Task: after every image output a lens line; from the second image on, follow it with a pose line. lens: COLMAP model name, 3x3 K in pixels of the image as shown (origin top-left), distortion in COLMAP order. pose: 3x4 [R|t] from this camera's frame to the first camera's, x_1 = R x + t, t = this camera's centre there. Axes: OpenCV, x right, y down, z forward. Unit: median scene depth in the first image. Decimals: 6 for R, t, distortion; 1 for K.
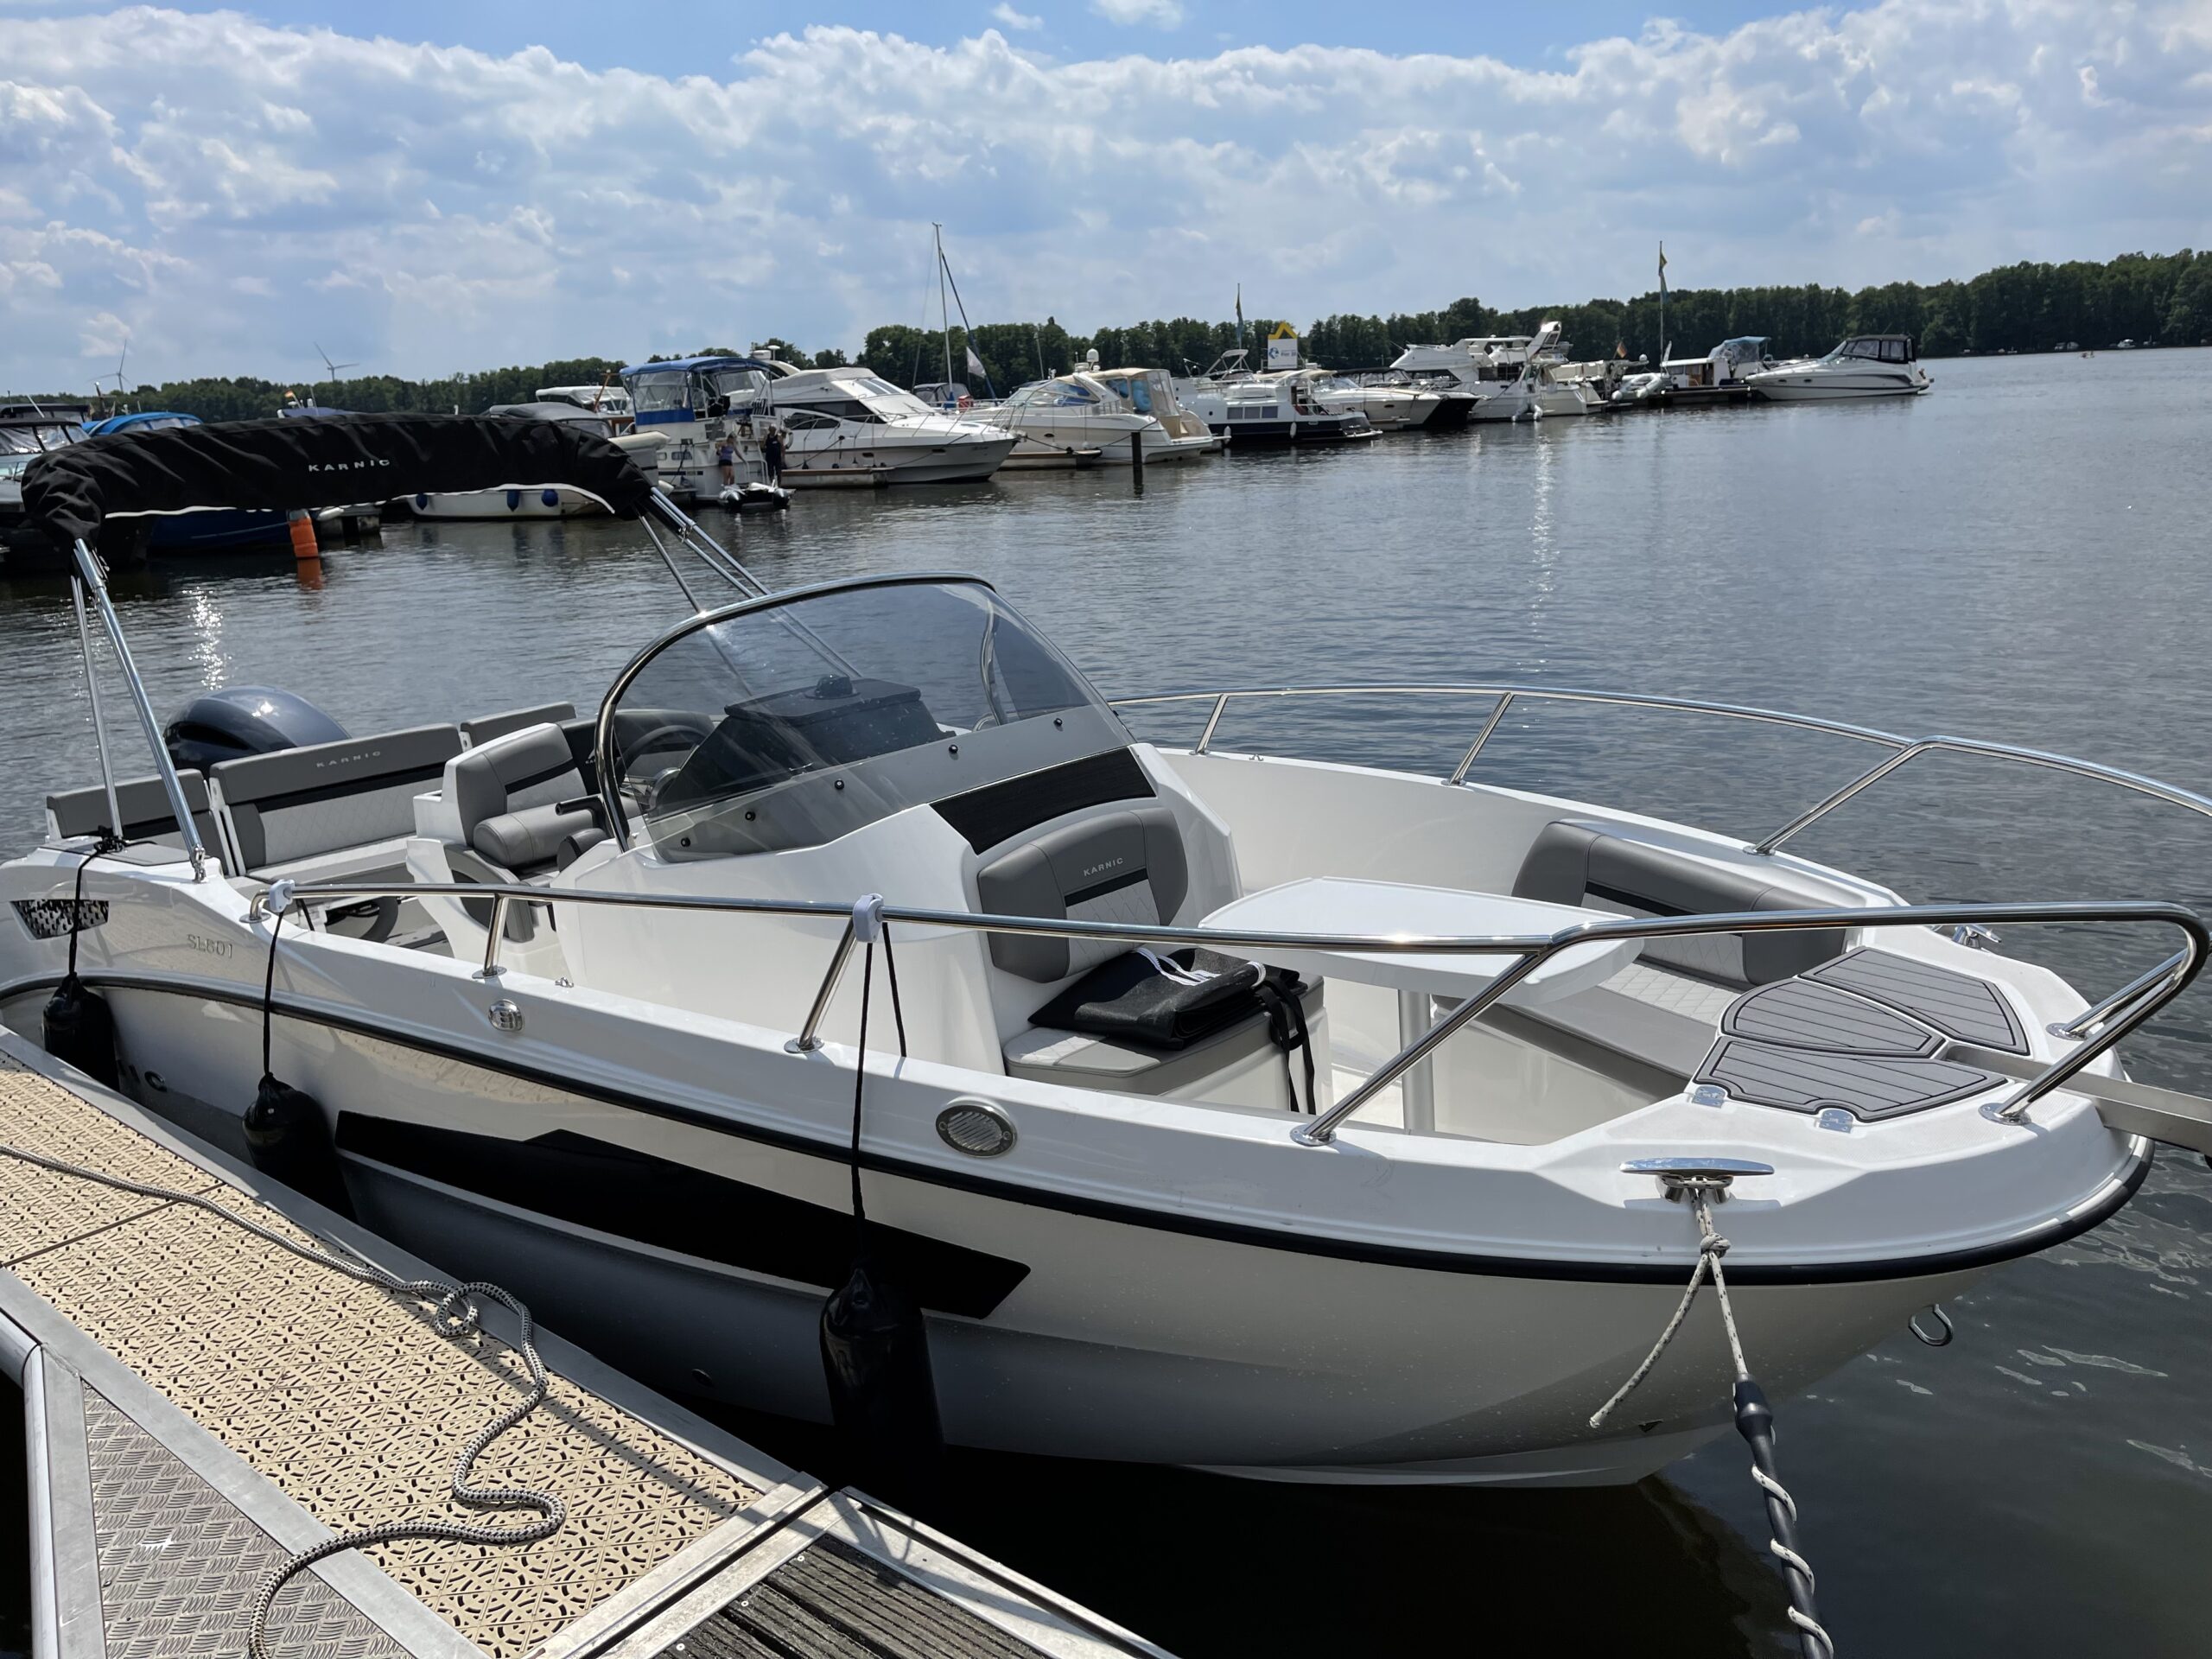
lens RADIAL K [[1619.0, 0, 1099.1], [0, 1619.0, 827.0], [0, 0, 1]] dist [0.004351, -0.002702]
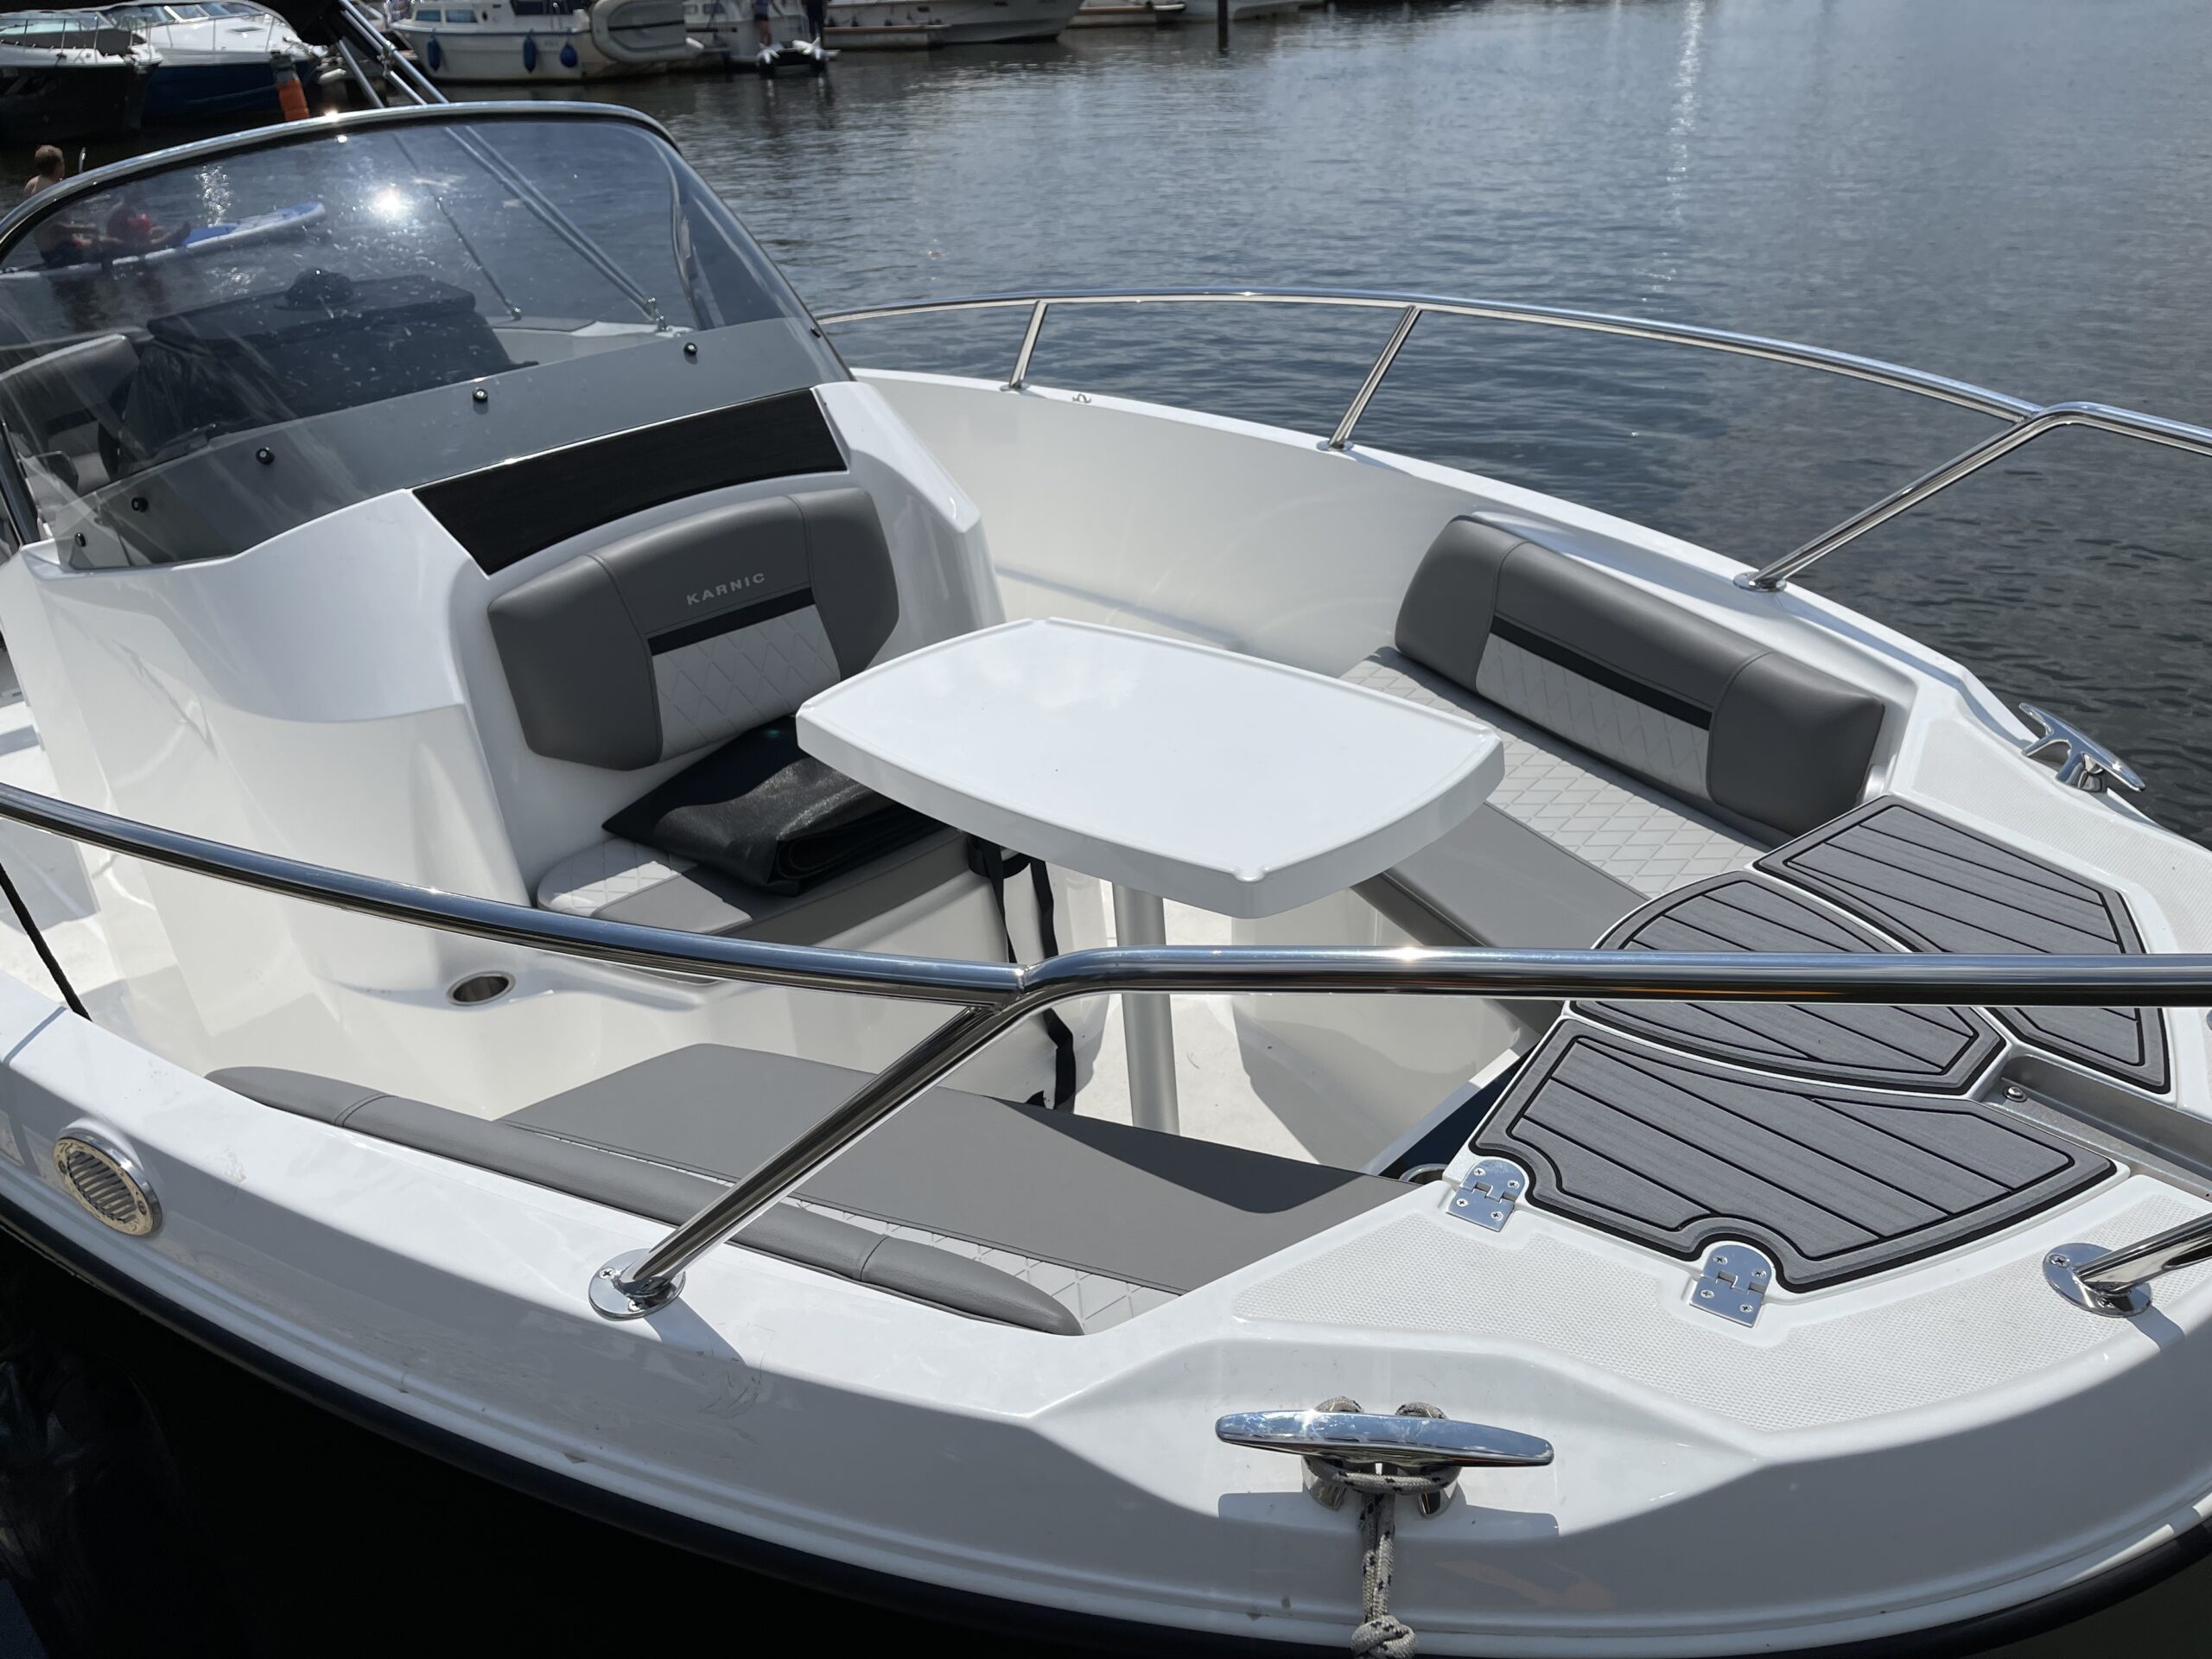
lens RADIAL K [[1619.0, 0, 1112.2], [0, 1619.0, 836.1], [0, 0, 1]] dist [0.004351, -0.002702]
pose [[0.998911, 0.022214, -0.041019, 0.188970], [-0.011673, 0.970391, 0.241259, -0.038081], [0.045164, -0.240518, 0.969593, 0.367399]]
